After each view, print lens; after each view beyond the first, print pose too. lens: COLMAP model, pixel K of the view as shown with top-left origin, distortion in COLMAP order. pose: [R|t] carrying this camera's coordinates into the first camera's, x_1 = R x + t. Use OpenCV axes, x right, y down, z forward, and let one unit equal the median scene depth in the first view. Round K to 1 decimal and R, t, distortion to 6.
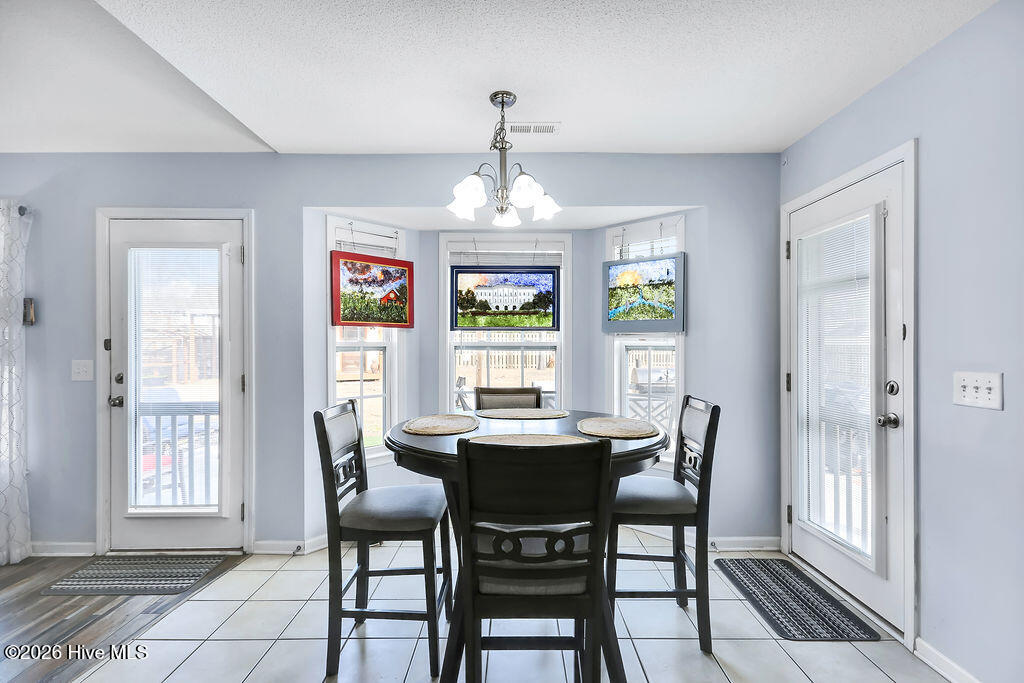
lens RADIAL K [[469.2, 0, 509.8], [0, 469.2, 342.5], [0, 0, 1]] dist [-0.001897, -0.000584]
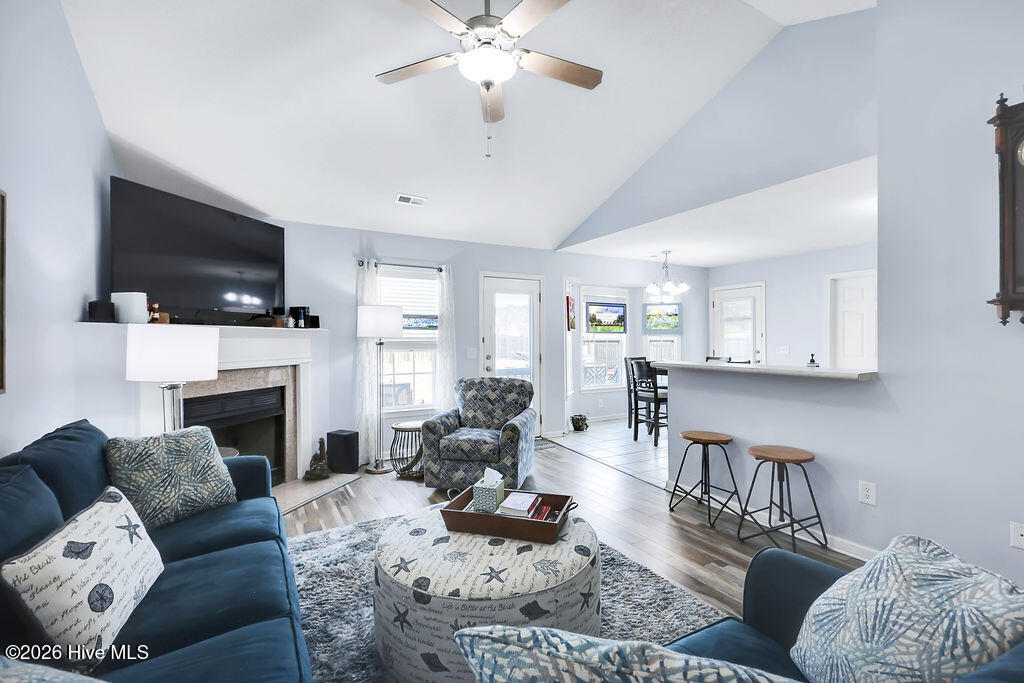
lens RADIAL K [[469.2, 0, 511.8], [0, 469.2, 339.9], [0, 0, 1]] dist [-0.001897, -0.000584]
pose [[0.873580, -0.003081, 0.486671, -1.495784], [0.002992, 0.999995, 0.000961, 0.001555], [-0.486671, 0.000617, 0.873585, -0.684755]]
